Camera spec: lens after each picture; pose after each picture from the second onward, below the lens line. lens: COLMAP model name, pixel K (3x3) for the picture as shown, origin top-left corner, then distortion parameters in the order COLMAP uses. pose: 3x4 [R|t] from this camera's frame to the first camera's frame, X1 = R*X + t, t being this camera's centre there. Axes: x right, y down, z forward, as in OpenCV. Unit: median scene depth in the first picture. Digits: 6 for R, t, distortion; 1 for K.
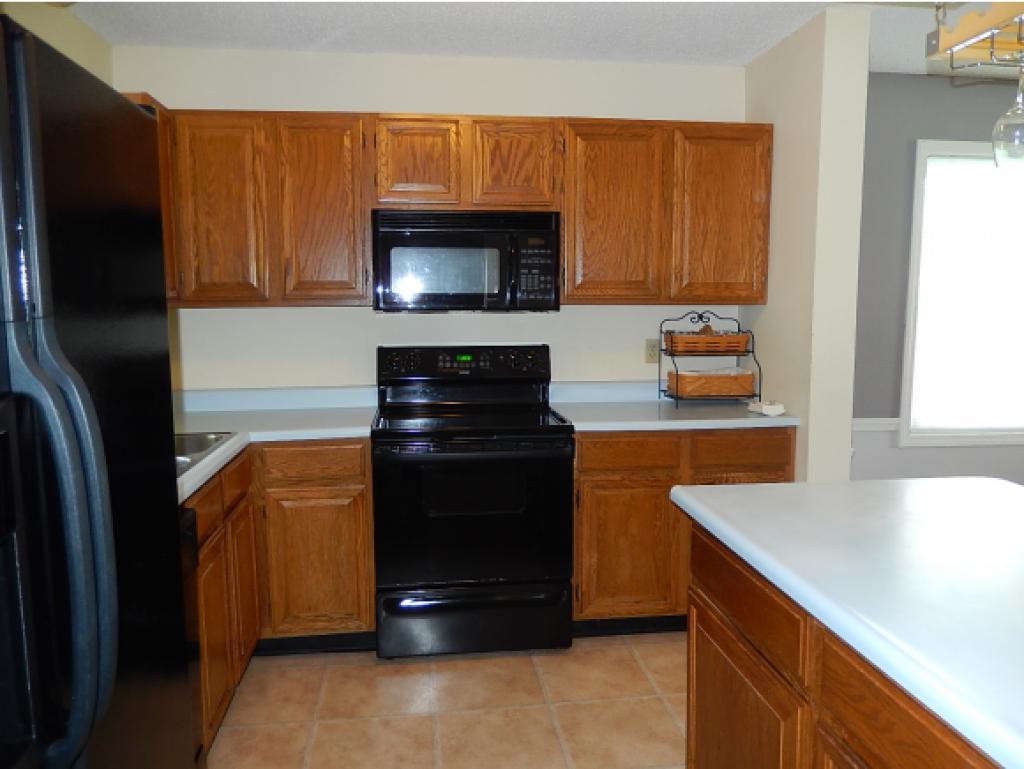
lens RADIAL K [[764.0, 0, 512.0], [0, 764.0, 384.5], [0, 0, 1]] dist [-0.003706, 0.004381]
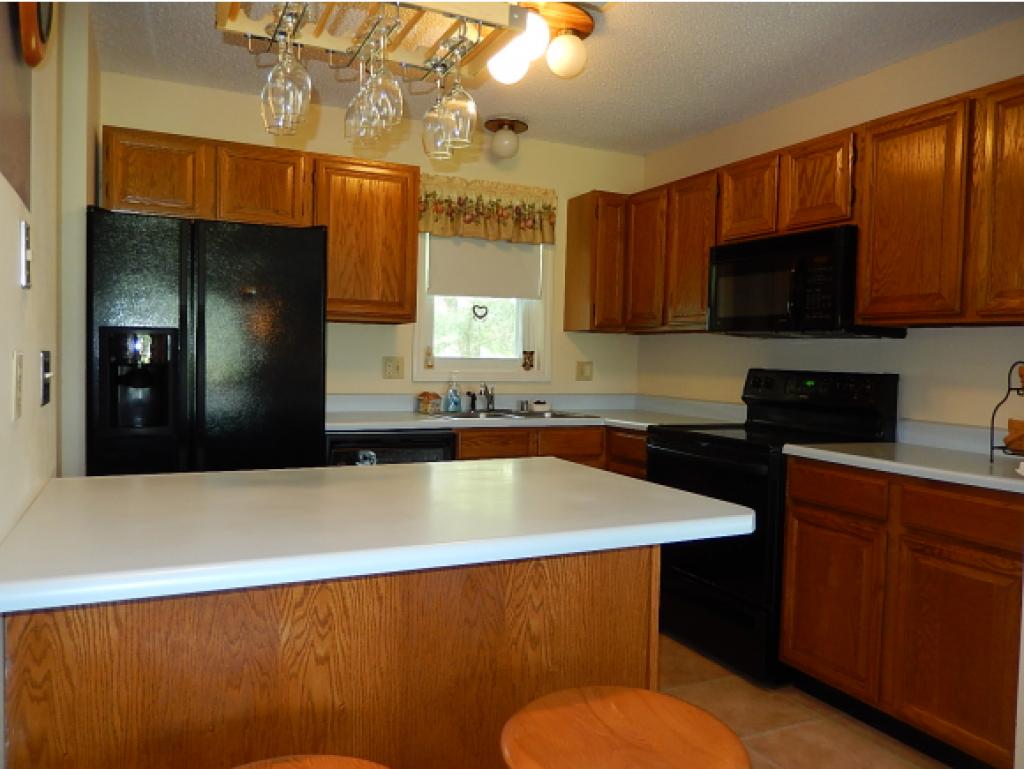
lens RADIAL K [[764.0, 0, 512.0], [0, 764.0, 384.5], [0, 0, 1]] dist [-0.003706, 0.004381]
pose [[0.319867, 0.047539, -0.946269, 0.821153], [-0.137520, 0.990494, 0.003275, 0.018822], [0.937429, 0.129084, 0.323363, 0.346128]]
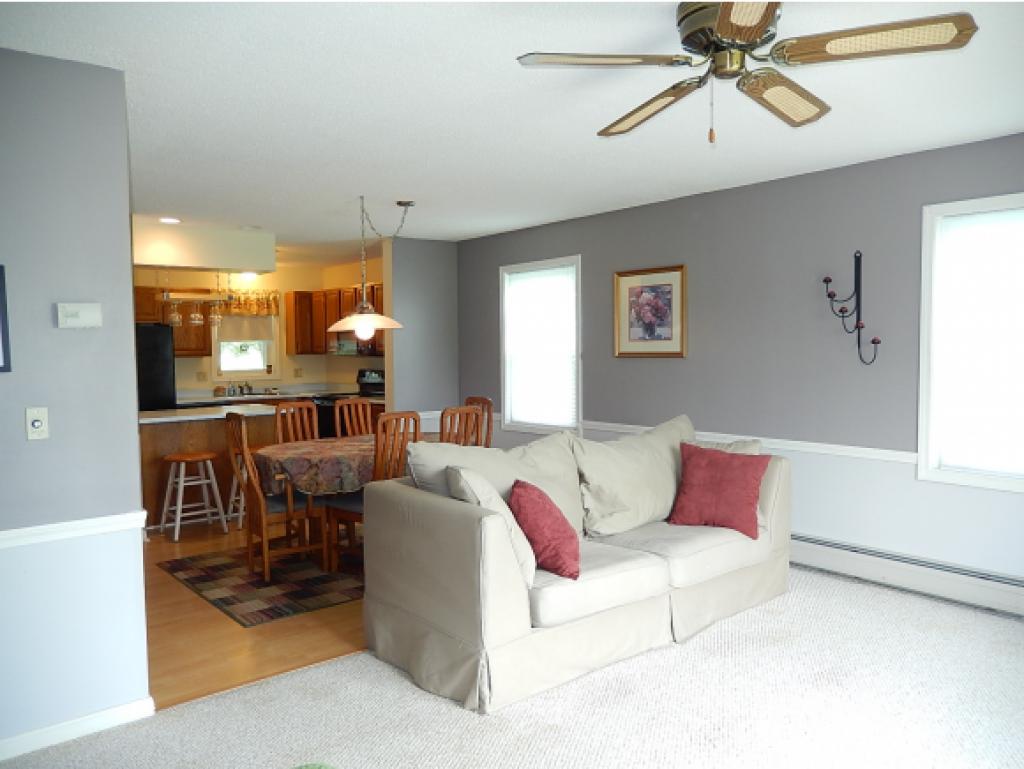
lens RADIAL K [[764.0, 0, 512.0], [0, 764.0, 384.5], [0, 0, 1]] dist [-0.003706, 0.004381]
pose [[0.539272, 0.044406, -0.840960, 2.603040], [-0.091154, 0.995819, -0.005870, -0.037257], [0.837184, 0.079822, 0.541065, -0.009644]]
